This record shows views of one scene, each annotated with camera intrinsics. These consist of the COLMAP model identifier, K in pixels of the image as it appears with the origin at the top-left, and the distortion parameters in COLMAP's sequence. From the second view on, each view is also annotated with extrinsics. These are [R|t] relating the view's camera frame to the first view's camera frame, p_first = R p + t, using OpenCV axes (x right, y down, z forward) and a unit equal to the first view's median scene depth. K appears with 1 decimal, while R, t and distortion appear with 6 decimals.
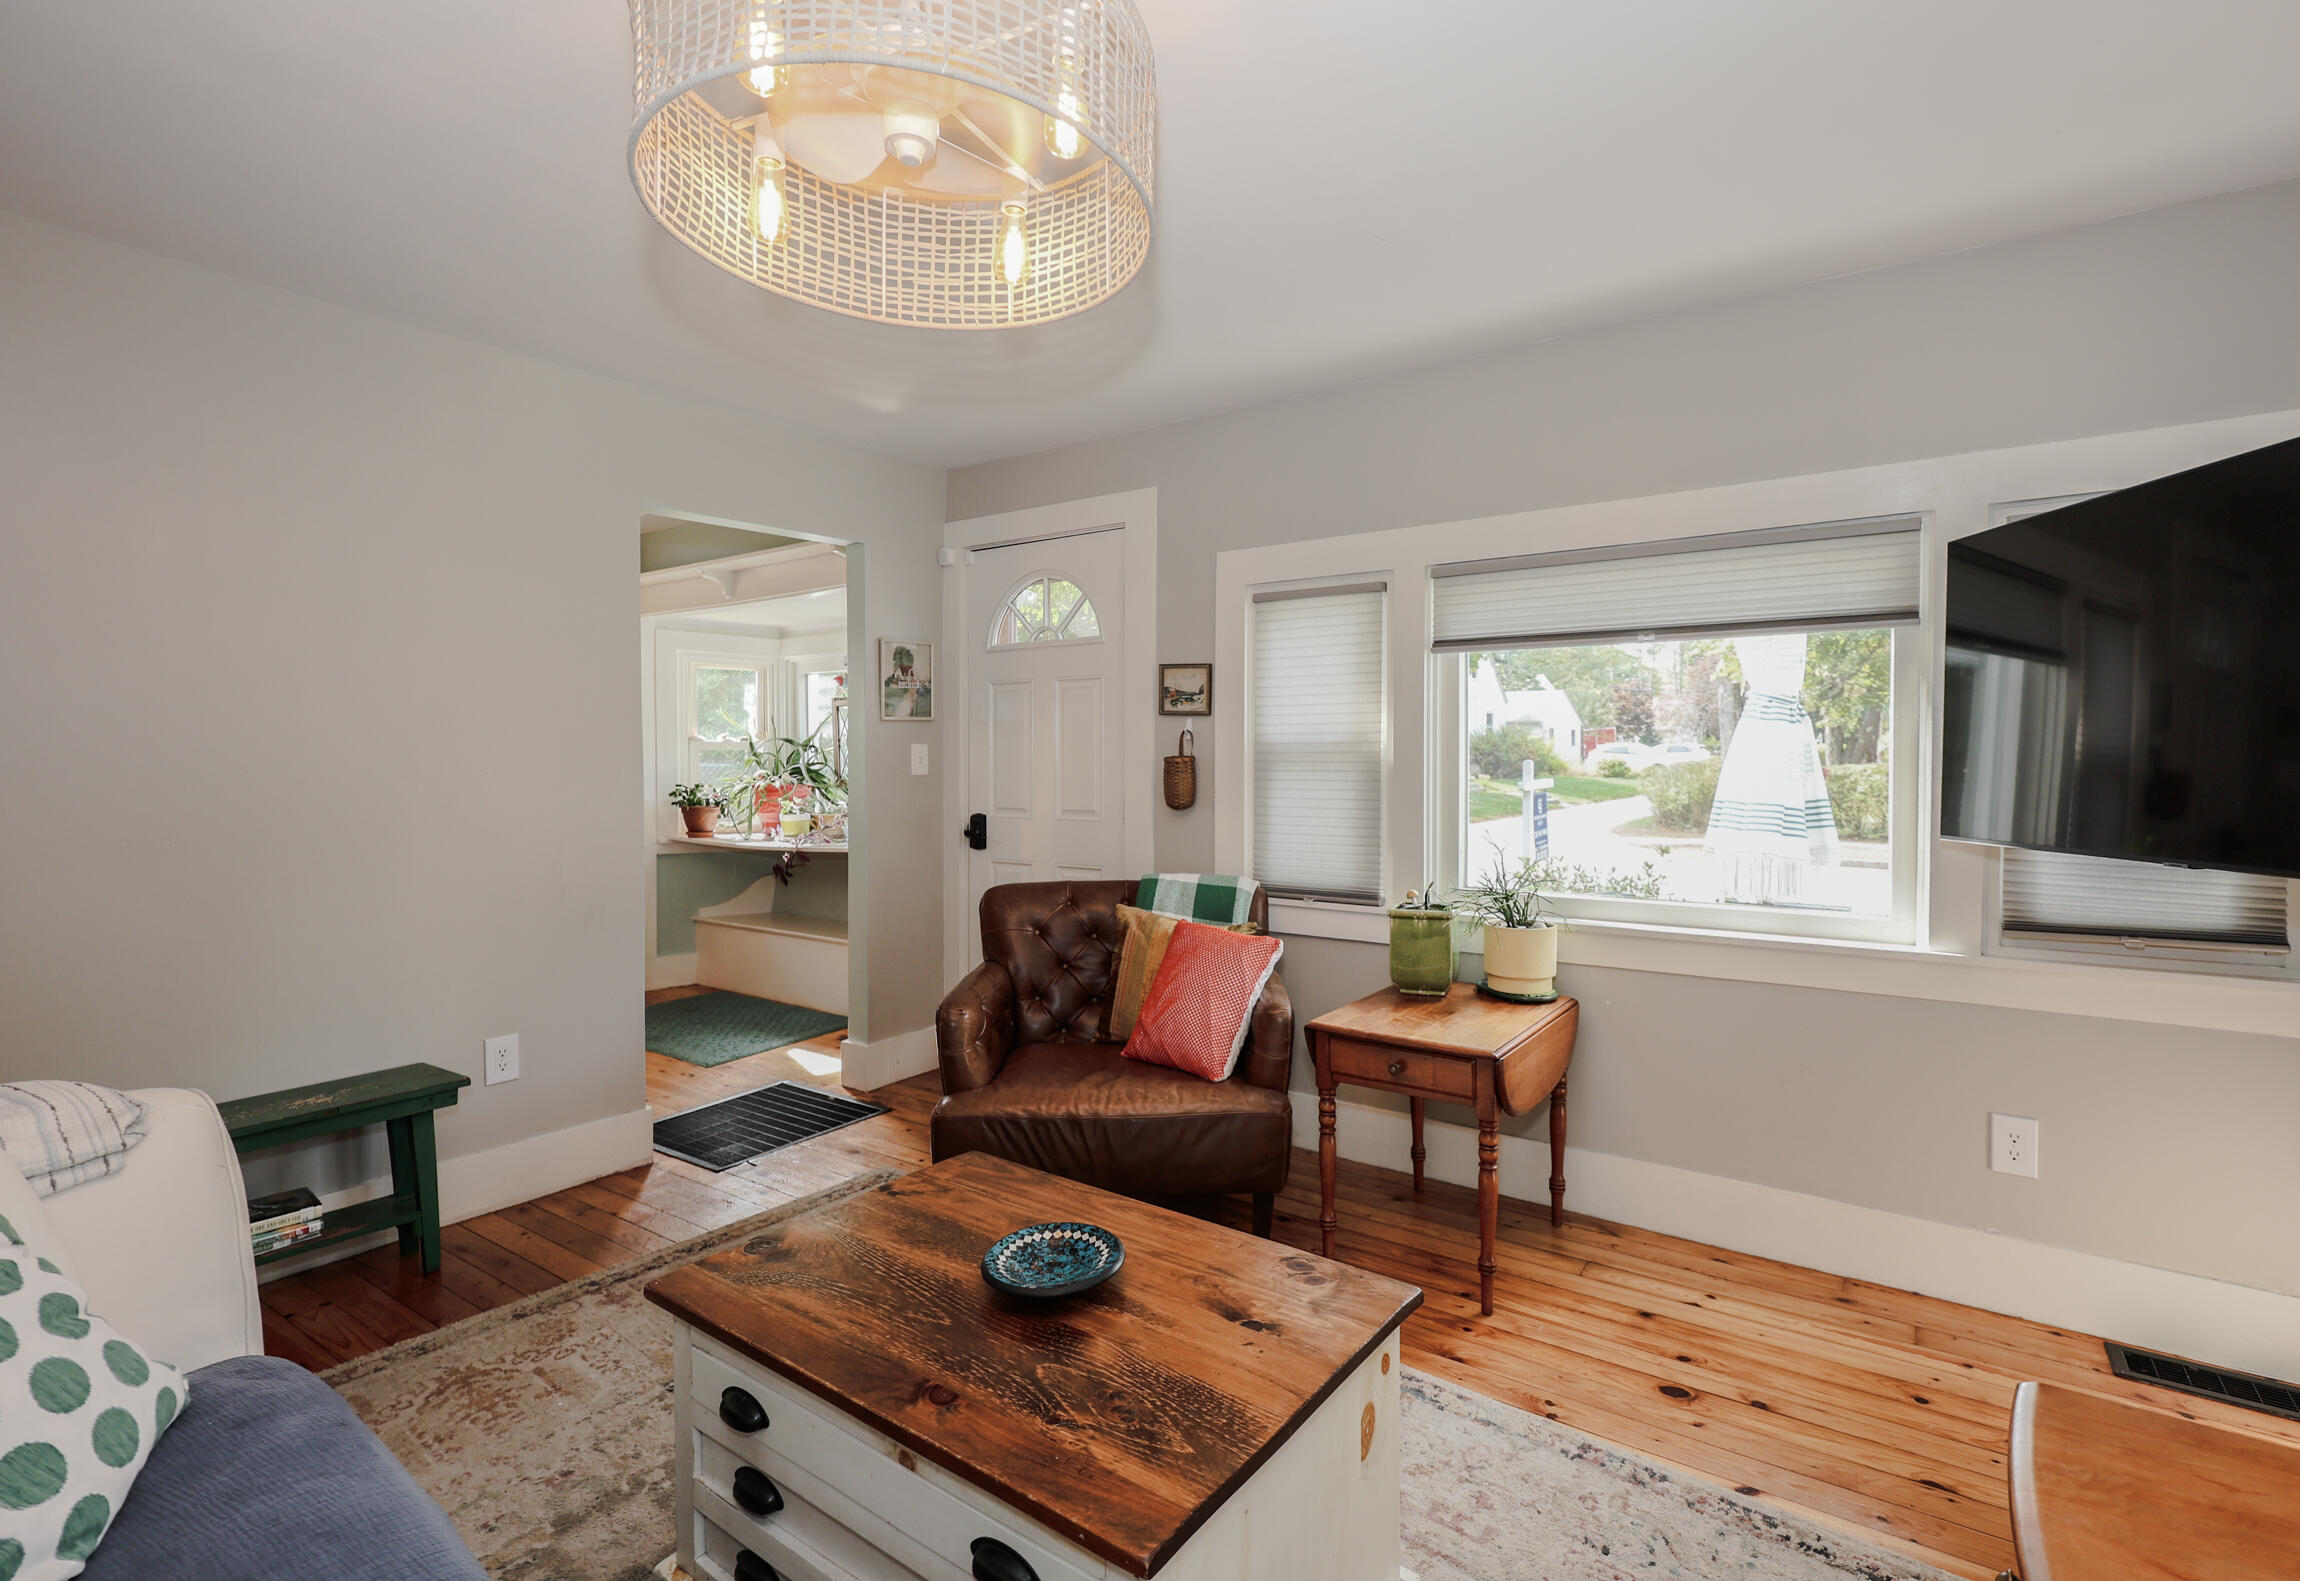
lens RADIAL K [[1098.1, 0, 1155.9], [0, 1098.1, 768.5], [0, 0, 1]] dist [0.003588, 0.000439]
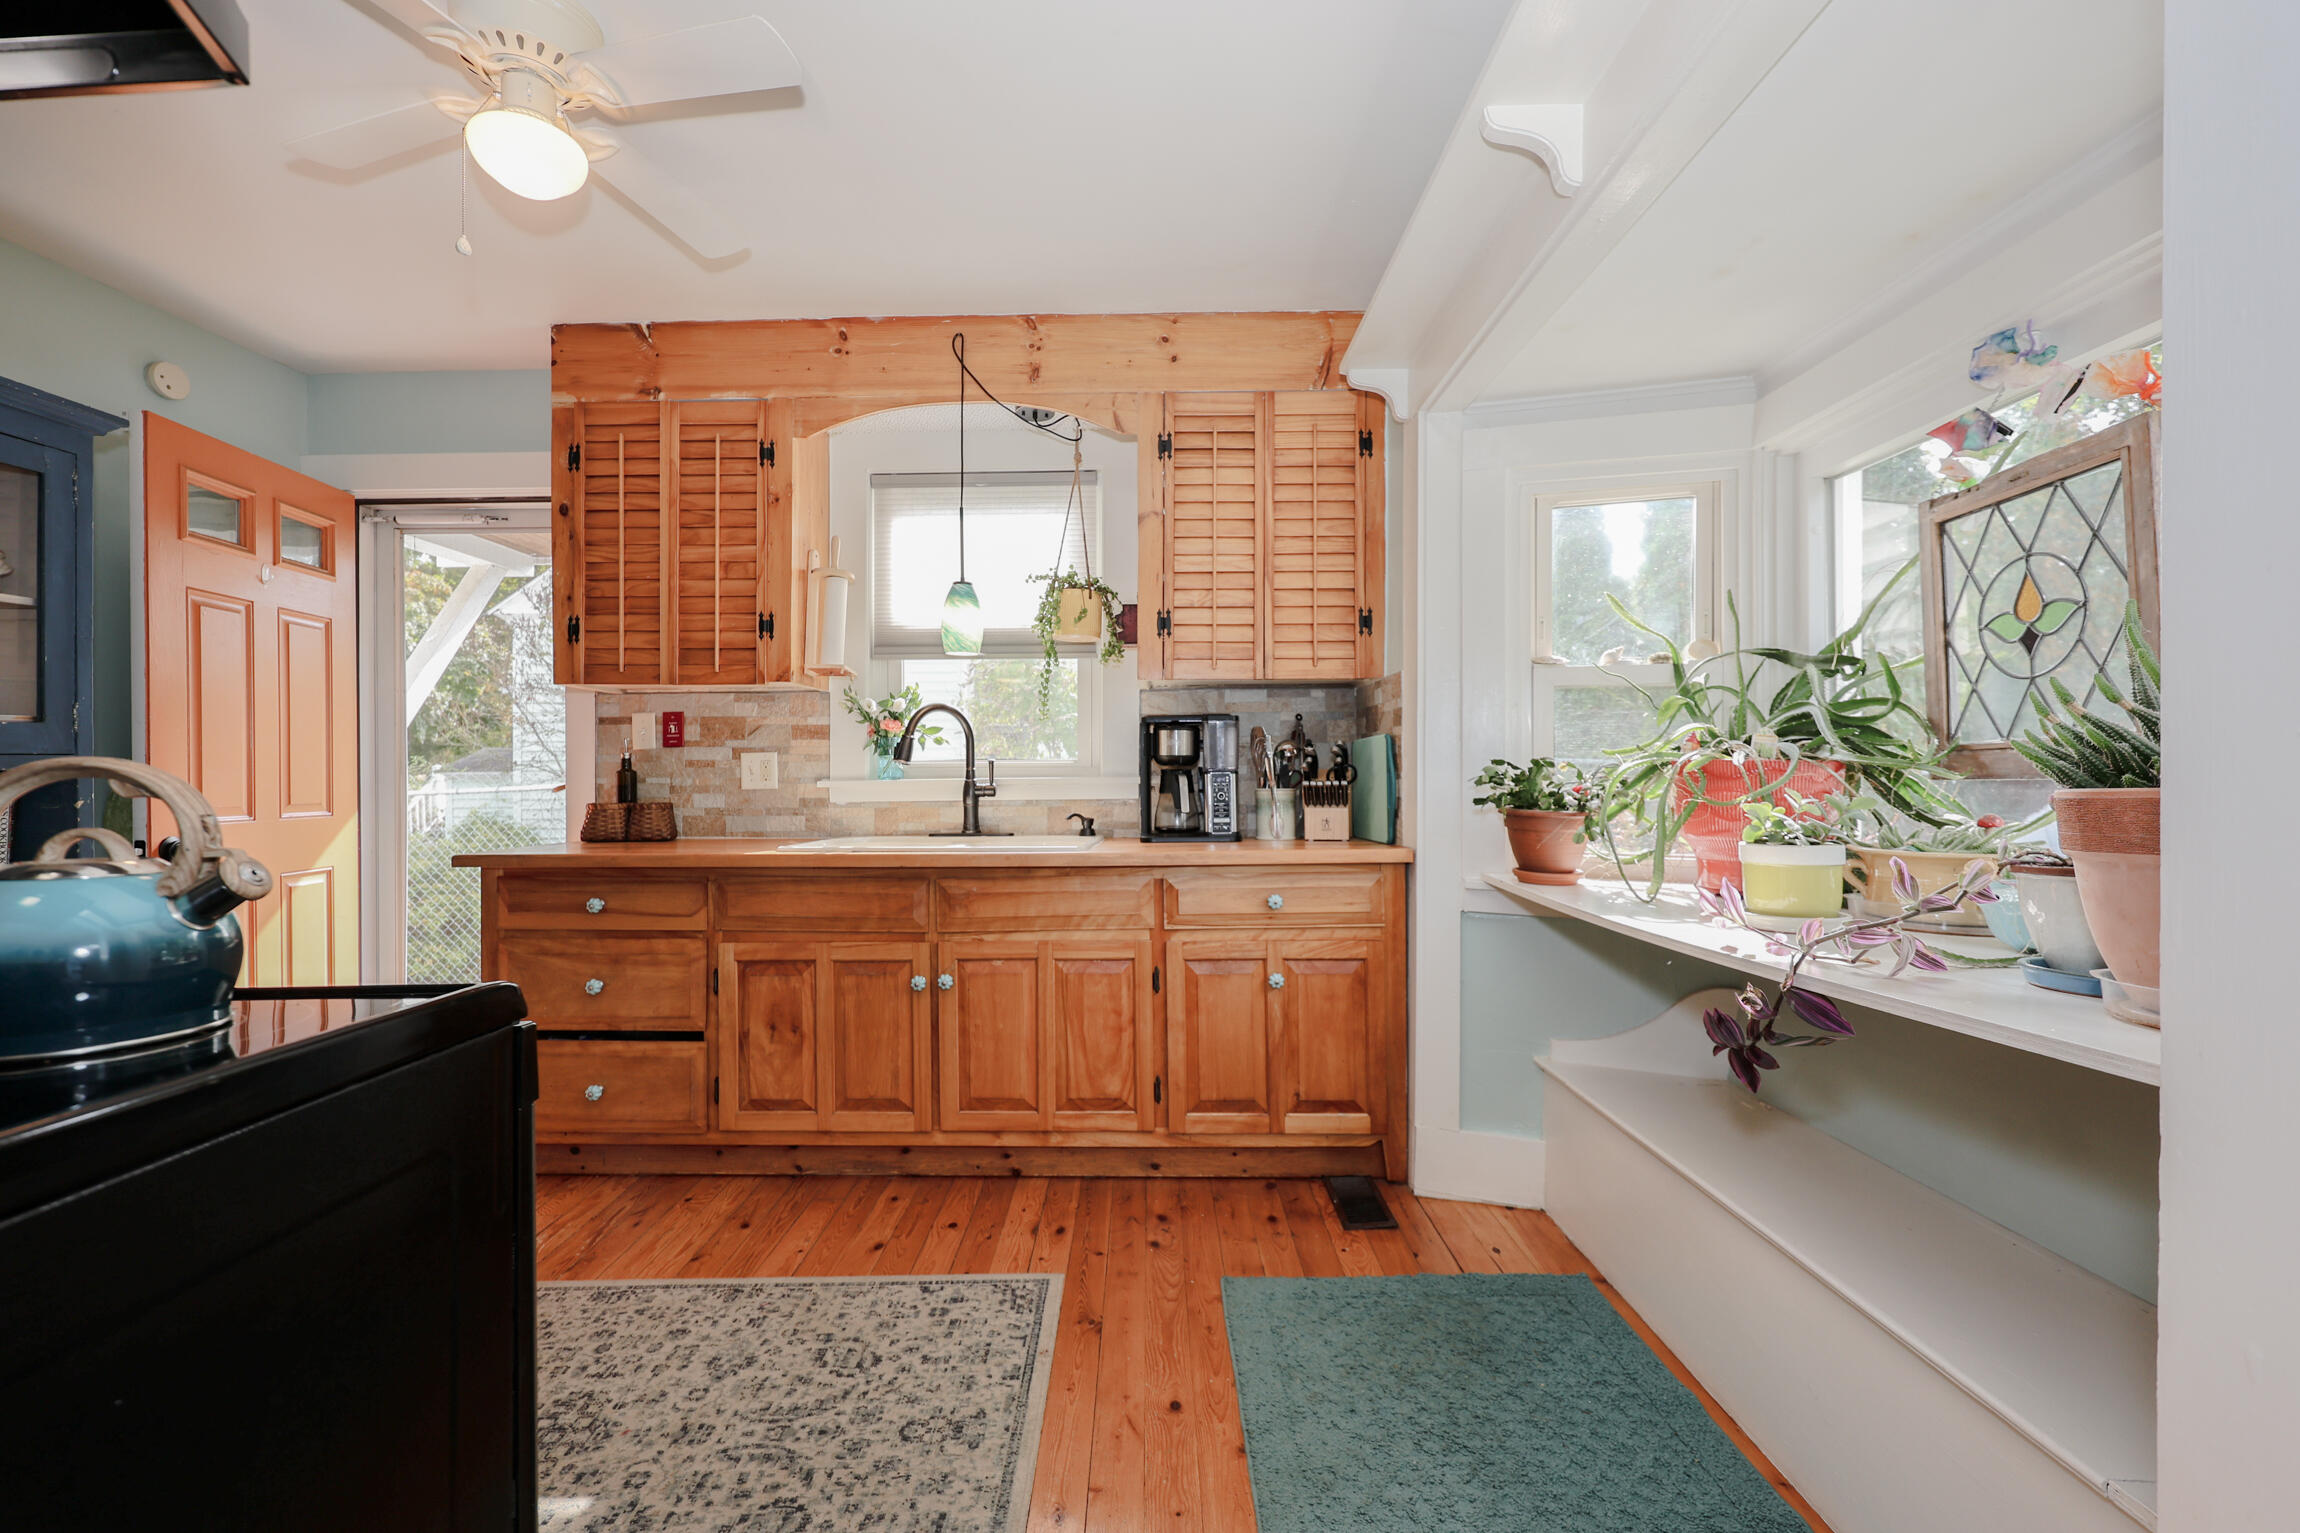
lens RADIAL K [[932.5, 0, 1136.5], [0, 932.5, 766.3], [0, 0, 1]] dist [-0.001001, -0.000186]
pose [[0.591958, 0.005370, -0.805951, -0.360316], [-0.013637, 0.999901, -0.003354, 0.035663], [0.805854, 0.012977, 0.591972, 1.109722]]
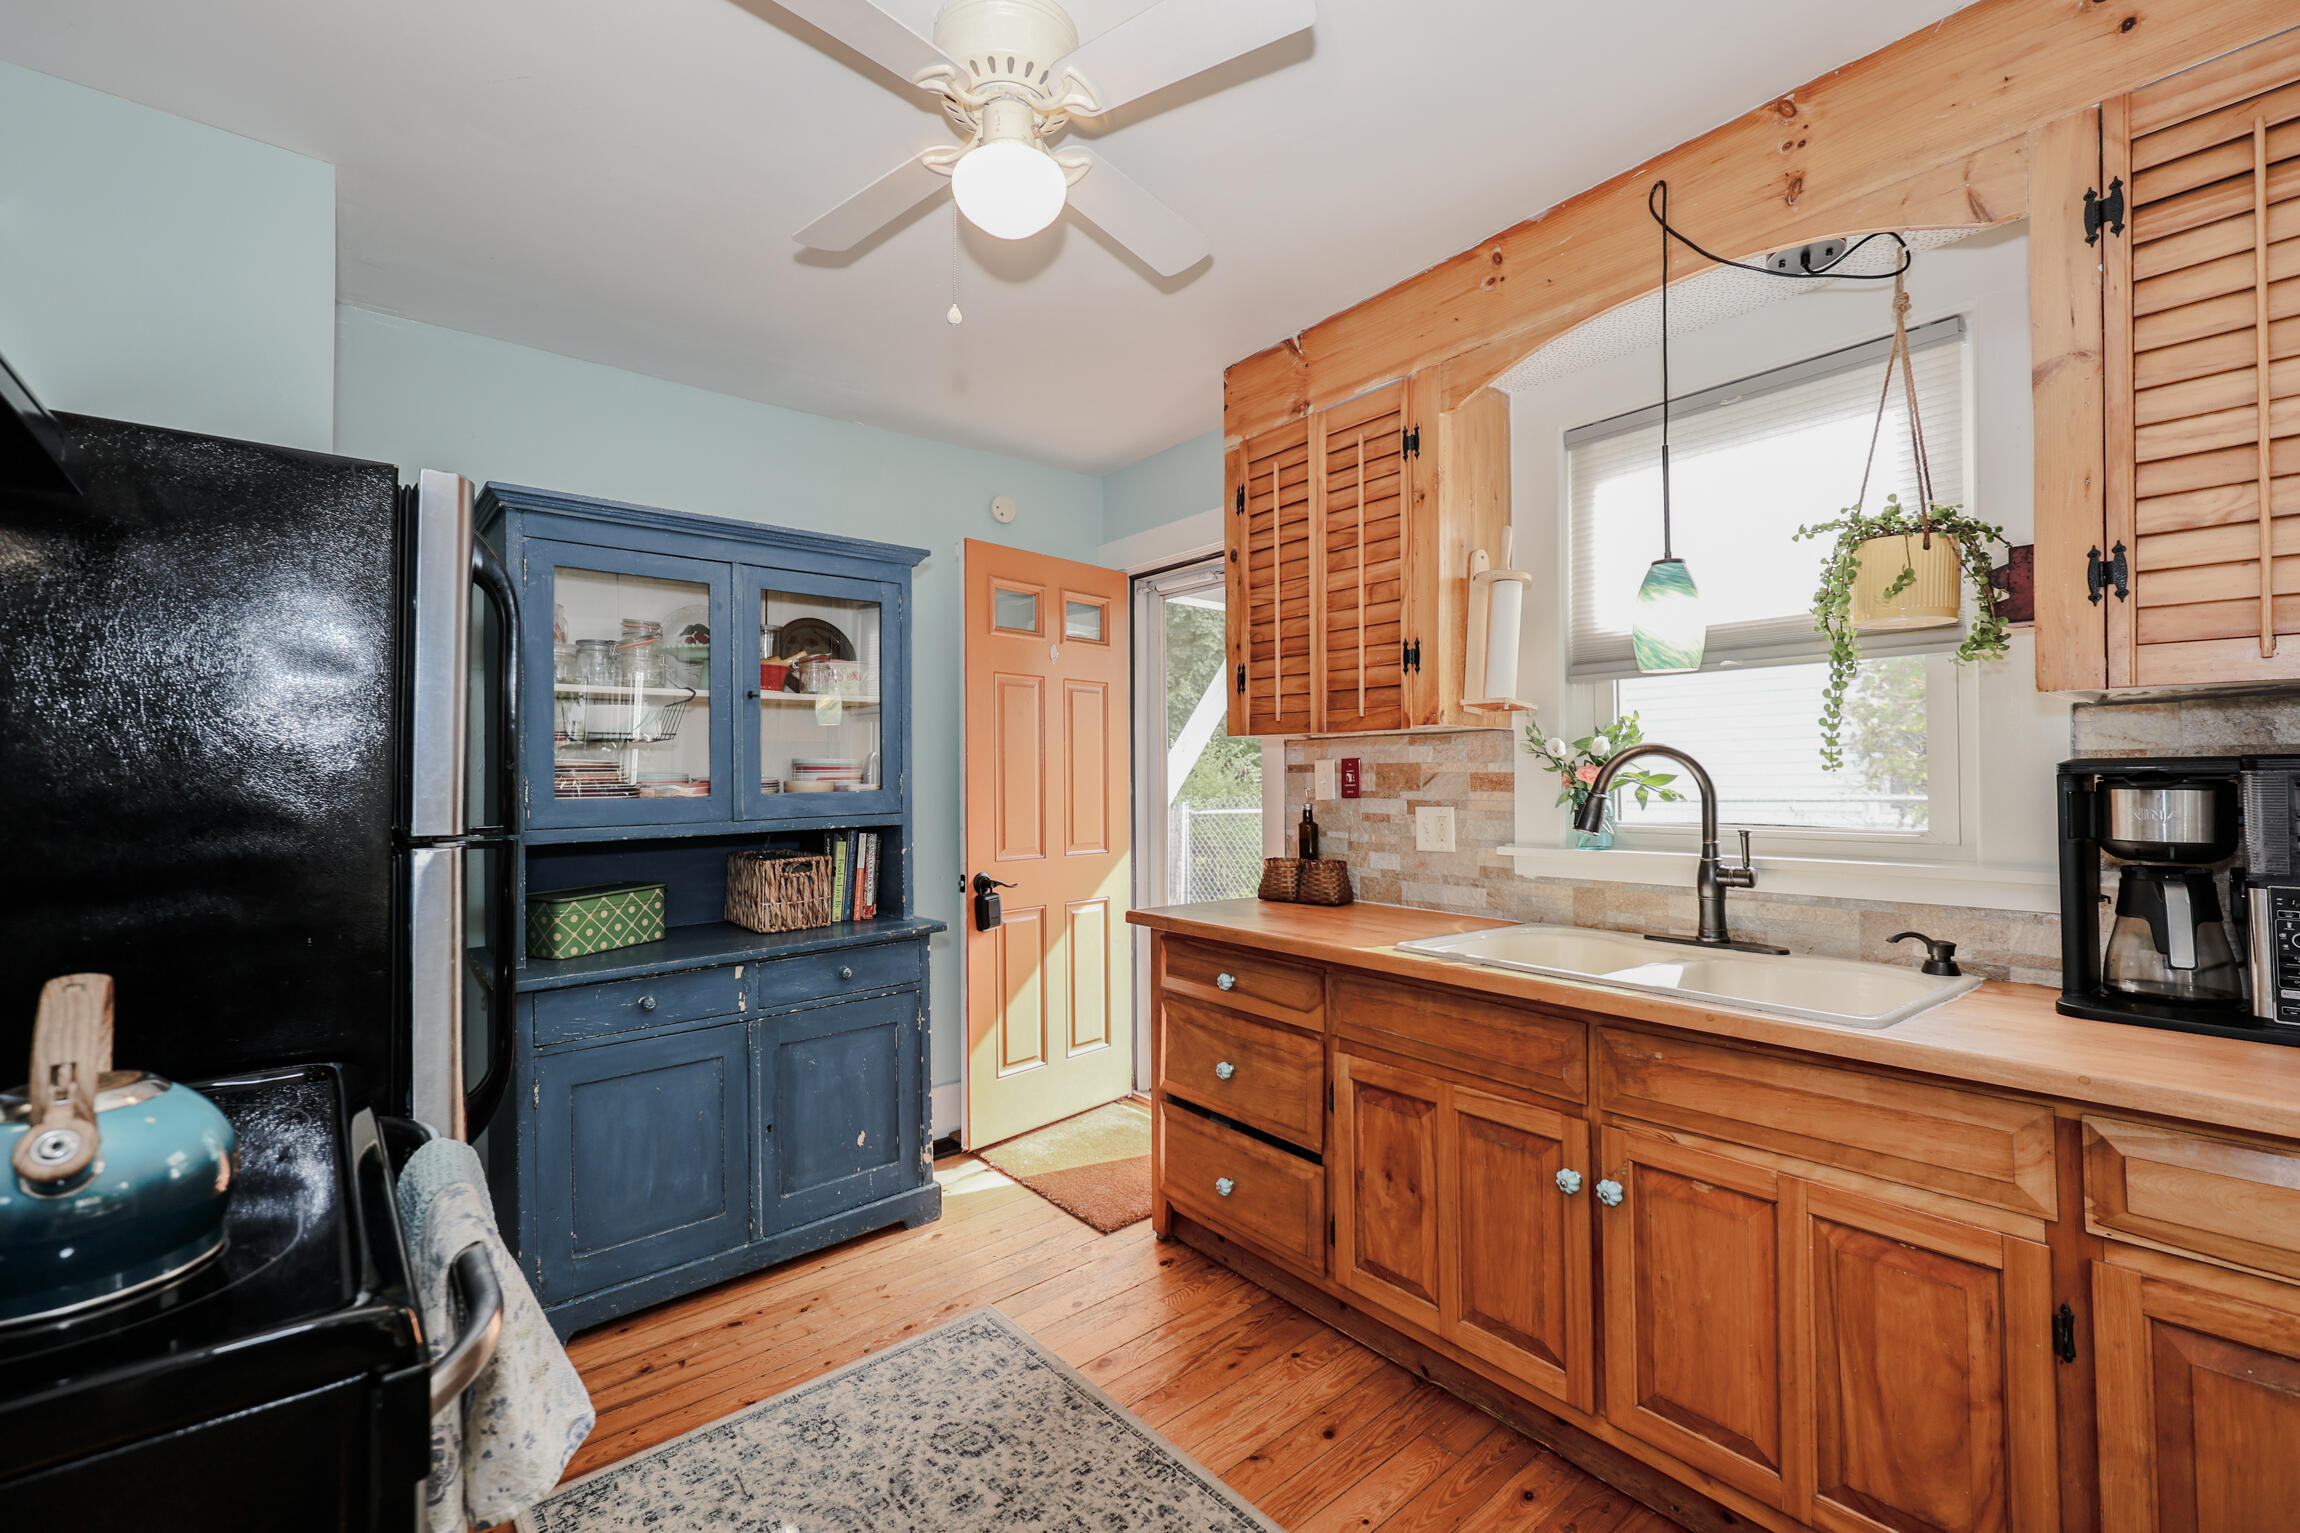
lens RADIAL K [[954.2, 0, 1158.7], [0, 954.2, 758.7], [0, 0, 1]] dist [0.000932, 0.000248]
pose [[-0.226066, -0.006048, -0.974093, -0.511209], [-0.006477, 0.999968, -0.004706, -0.007624], [0.974091, 0.005246, -0.226098, 1.301870]]
